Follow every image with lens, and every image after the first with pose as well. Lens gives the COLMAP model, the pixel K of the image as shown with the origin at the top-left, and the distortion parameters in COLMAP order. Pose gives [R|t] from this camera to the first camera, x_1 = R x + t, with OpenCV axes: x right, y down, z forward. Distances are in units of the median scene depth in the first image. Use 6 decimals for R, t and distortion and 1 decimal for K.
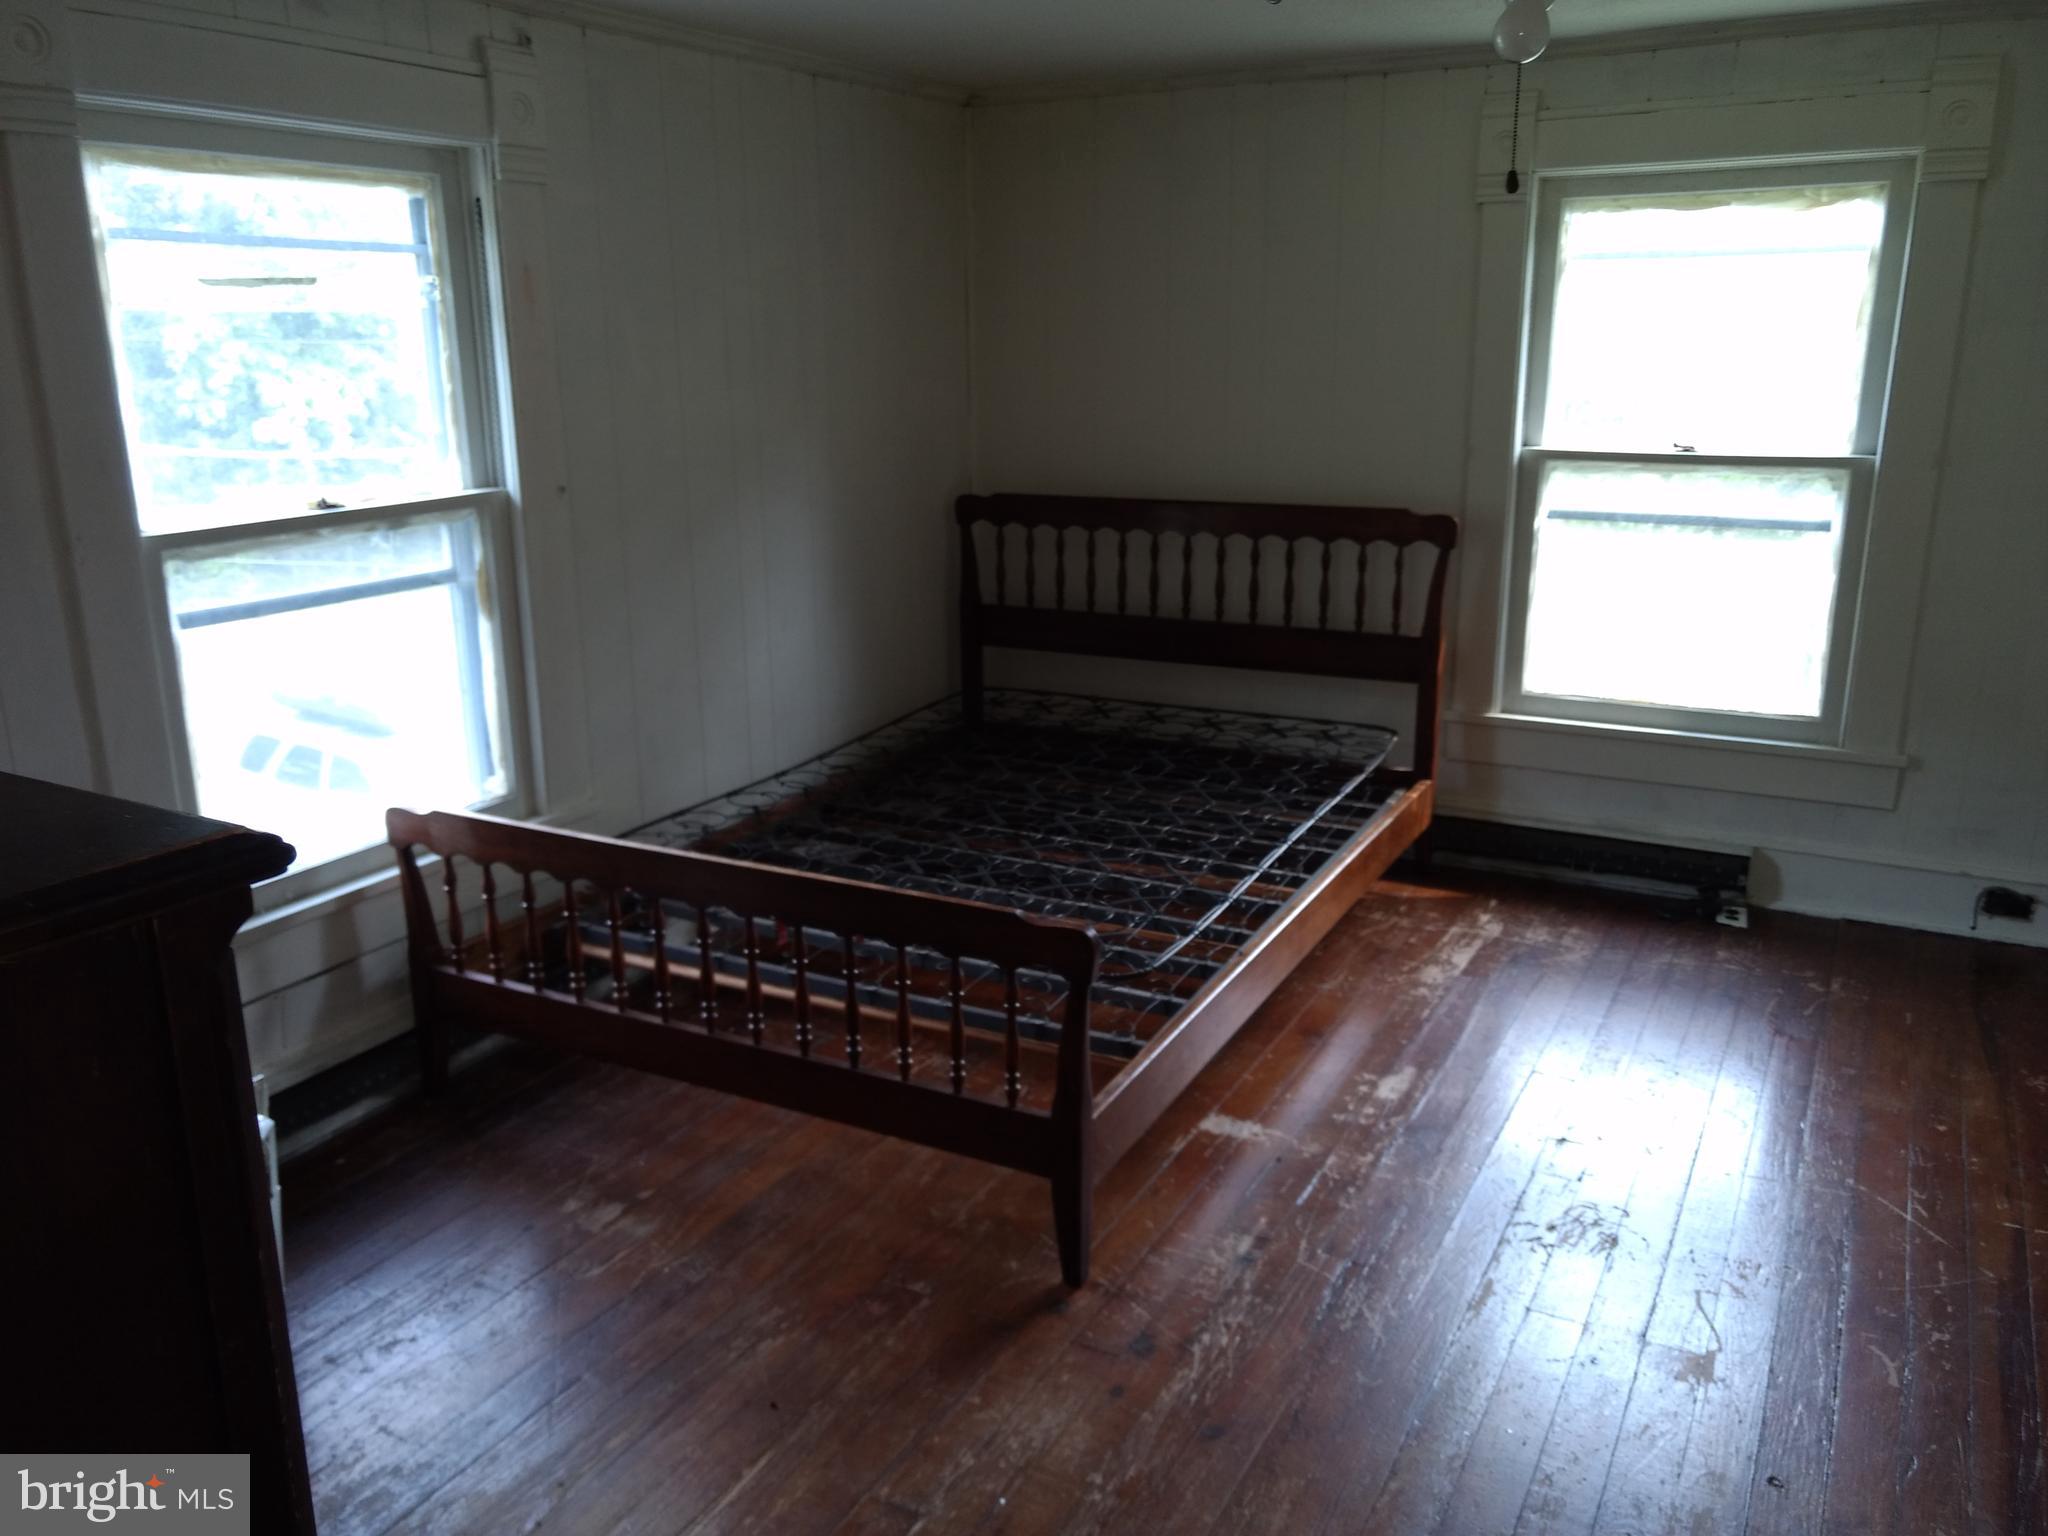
lens RADIAL K [[1614.3, 0, 1024.0], [0, 1614.3, 768.0], [0, 0, 1]] dist [-0.003842, -0.012232]
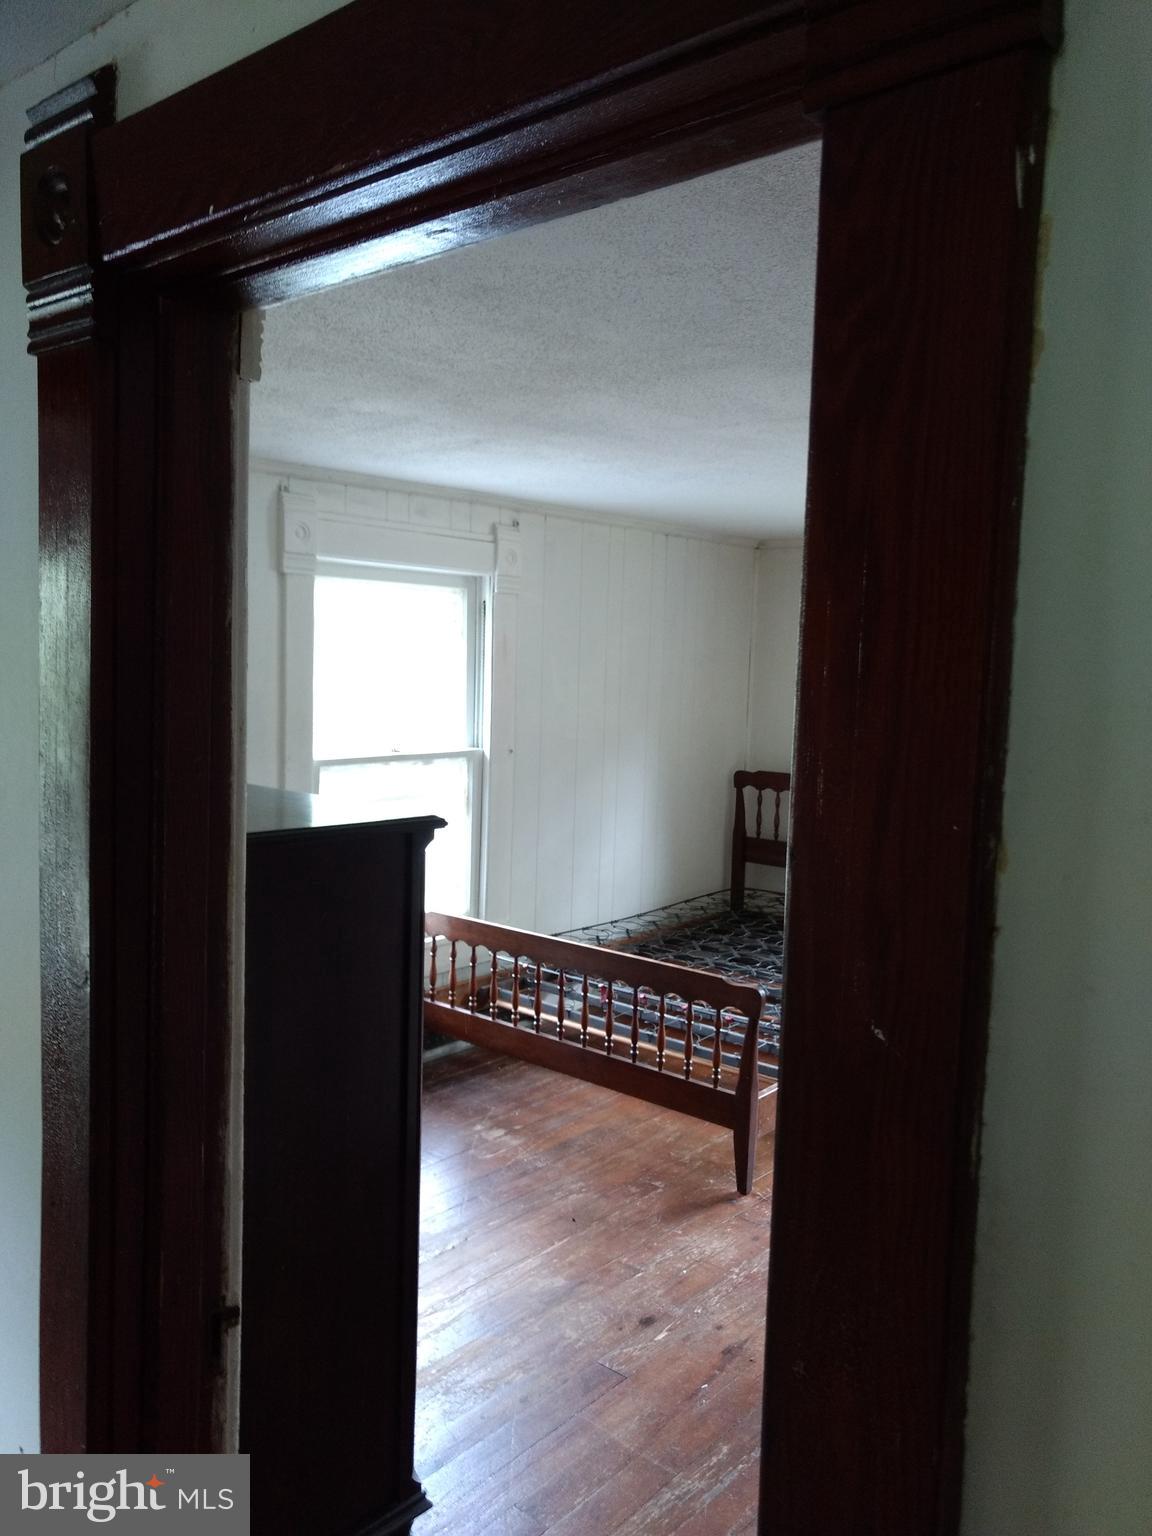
lens RADIAL K [[1210.7, 0, 576.0], [0, 1210.7, 768.0], [0, 0, 1]] dist [-0.003842, -0.012232]
pose [[0.976676, 0.057466, -0.206885, 0.094009], [-0.093282, 0.981403, -0.167769, 0.089932], [0.193396, 0.183154, 0.963874, -0.400052]]
